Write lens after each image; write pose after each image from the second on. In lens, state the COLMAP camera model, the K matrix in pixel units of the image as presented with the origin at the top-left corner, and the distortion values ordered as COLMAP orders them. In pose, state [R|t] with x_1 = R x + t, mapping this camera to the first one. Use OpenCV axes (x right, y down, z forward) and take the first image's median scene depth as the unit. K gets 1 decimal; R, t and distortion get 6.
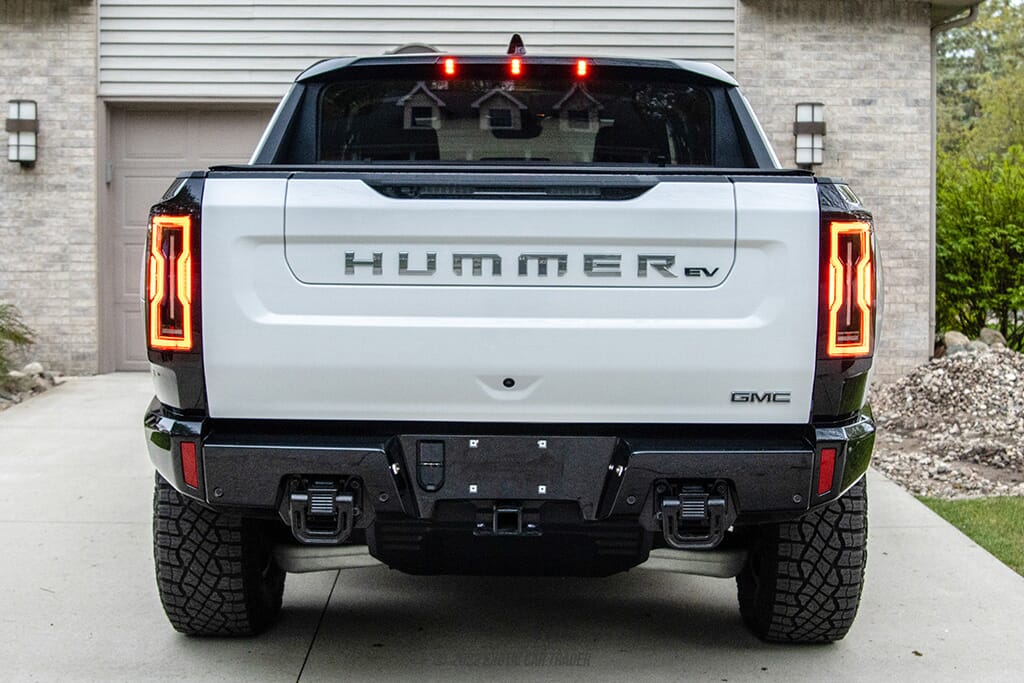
lens RADIAL K [[1533.9, 0, 316.8], [0, 1533.9, 322.6], [0, 0, 1]] dist [-0.028791, -0.108381]
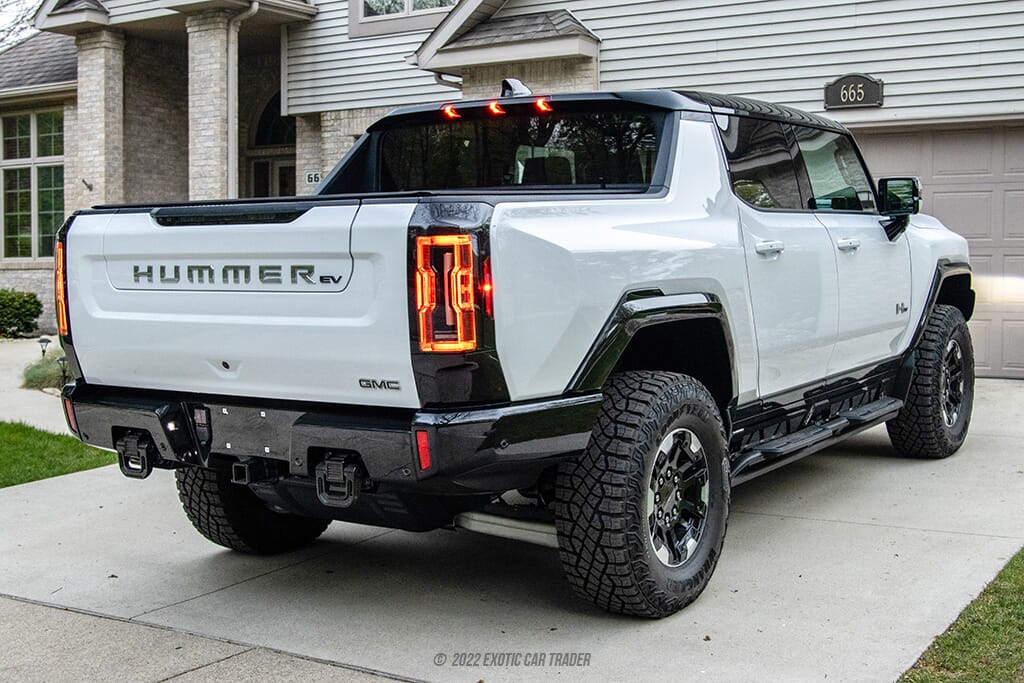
lens RADIAL K [[1335.4, 0, 513.5], [0, 1335.4, 374.3], [0, 0, 1]] dist [-0.044963, -0.013334]
pose [[0.849146, 0.035756, -0.526946, 0.918749], [-0.017432, 0.999060, 0.039699, -0.002128], [0.527870, -0.024525, 0.848971, 0.167559]]
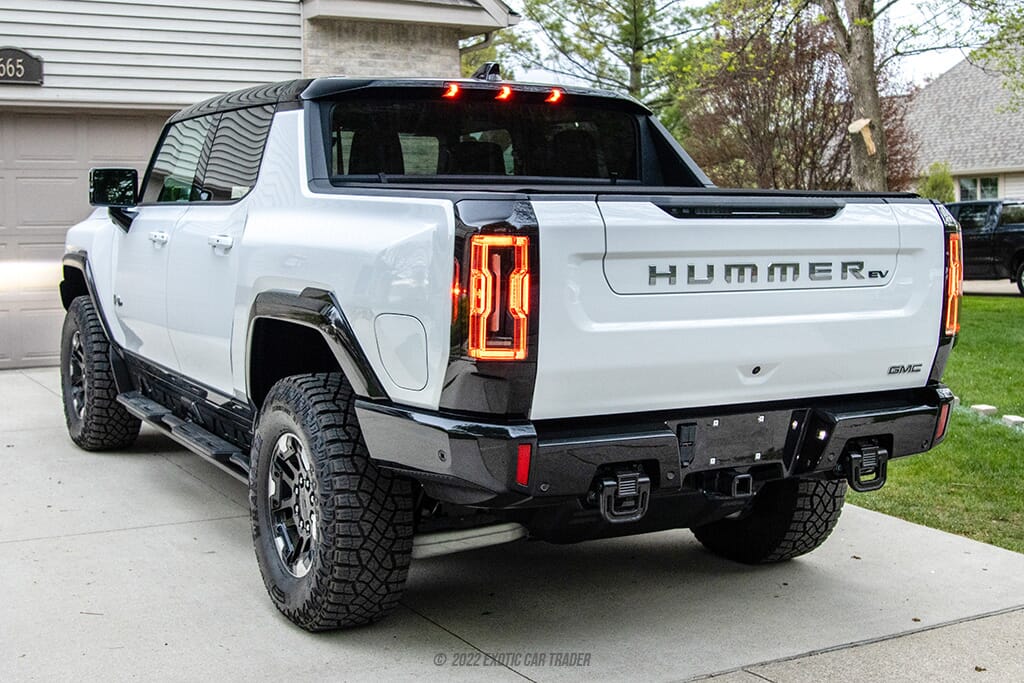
lens RADIAL K [[1428.2, 0, 512.0], [0, 1428.2, 341.5], [0, 0, 1]] dist [-0.115735, 0.047412]
pose [[0.858560, -0.053967, 0.509865, -0.605712], [0.041285, 0.998493, 0.036165, -0.031398], [-0.511048, -0.010000, 0.859494, 0.134489]]
